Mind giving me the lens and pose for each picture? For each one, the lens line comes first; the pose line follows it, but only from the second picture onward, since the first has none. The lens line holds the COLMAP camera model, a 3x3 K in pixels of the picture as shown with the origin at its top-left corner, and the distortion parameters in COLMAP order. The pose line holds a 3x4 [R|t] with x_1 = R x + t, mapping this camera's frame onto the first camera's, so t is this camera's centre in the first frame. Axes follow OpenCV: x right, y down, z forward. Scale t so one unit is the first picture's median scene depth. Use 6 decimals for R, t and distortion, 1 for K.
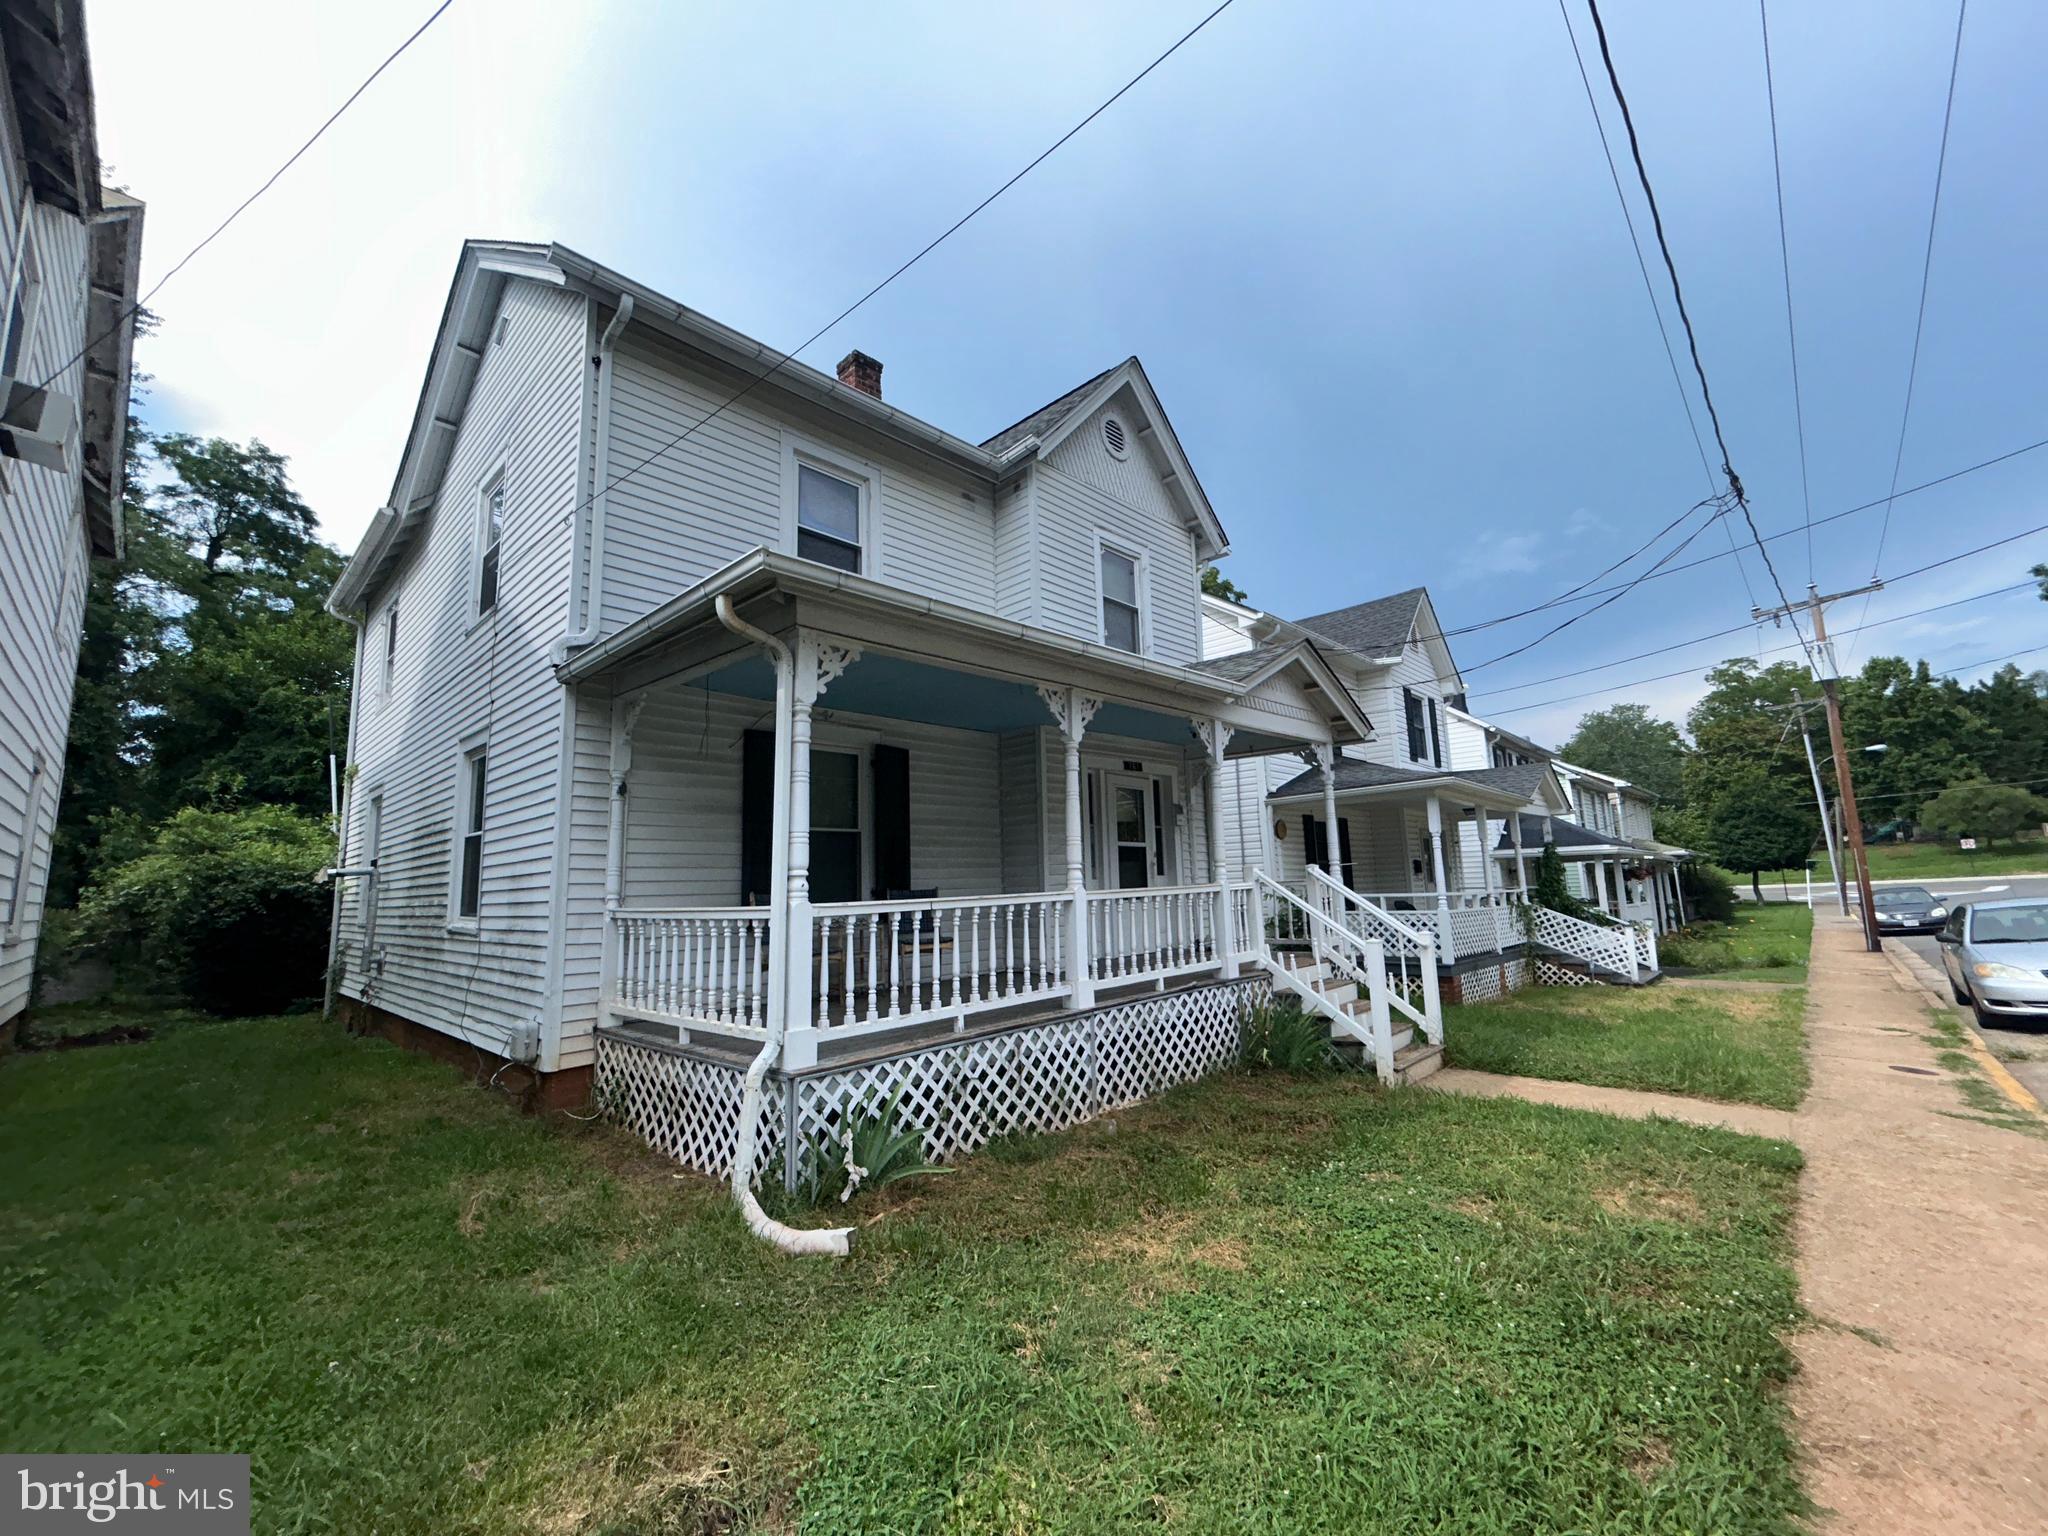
lens RADIAL K [[833.7, 0, 1020.5], [0, 833.7, 769.2], [0, 0, 1]] dist [0.000413, 0.000147]
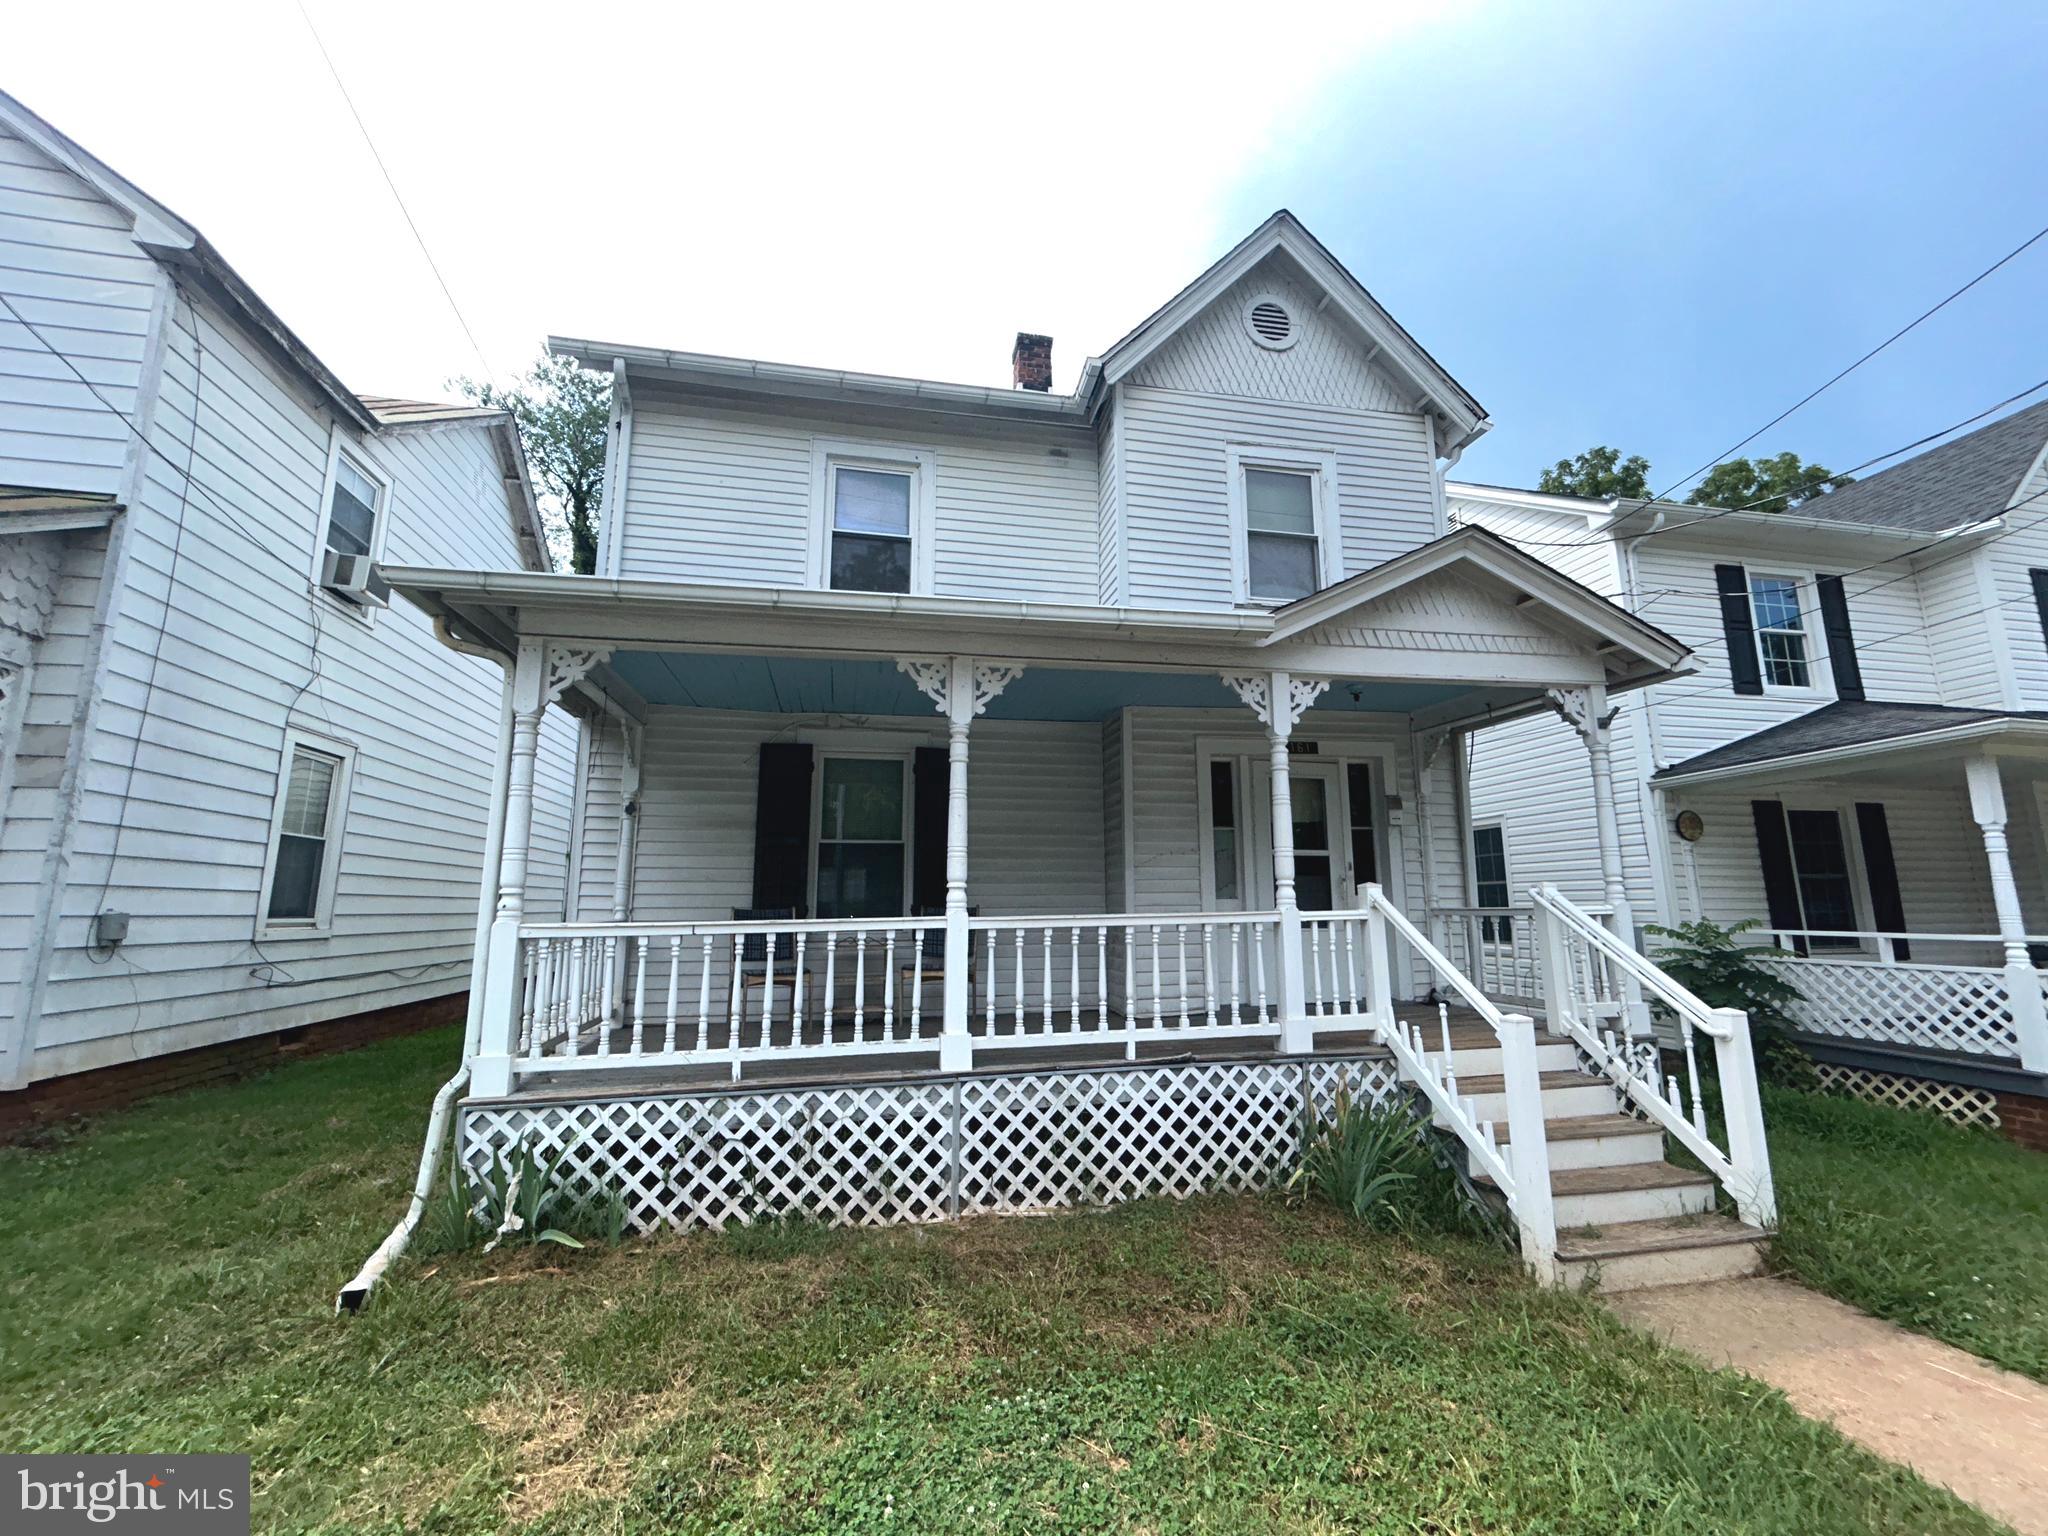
lens RADIAL K [[833.7, 0, 1018.7], [0, 833.7, 768.2], [0, 0, 1]] dist [0.000413, 0.000147]
pose [[0.824967, -0.066829, -0.561216, 0.519071], [0.060799, 0.997716, -0.029434, 0.032263], [0.561901, -0.009839, 0.827146, 0.365063]]
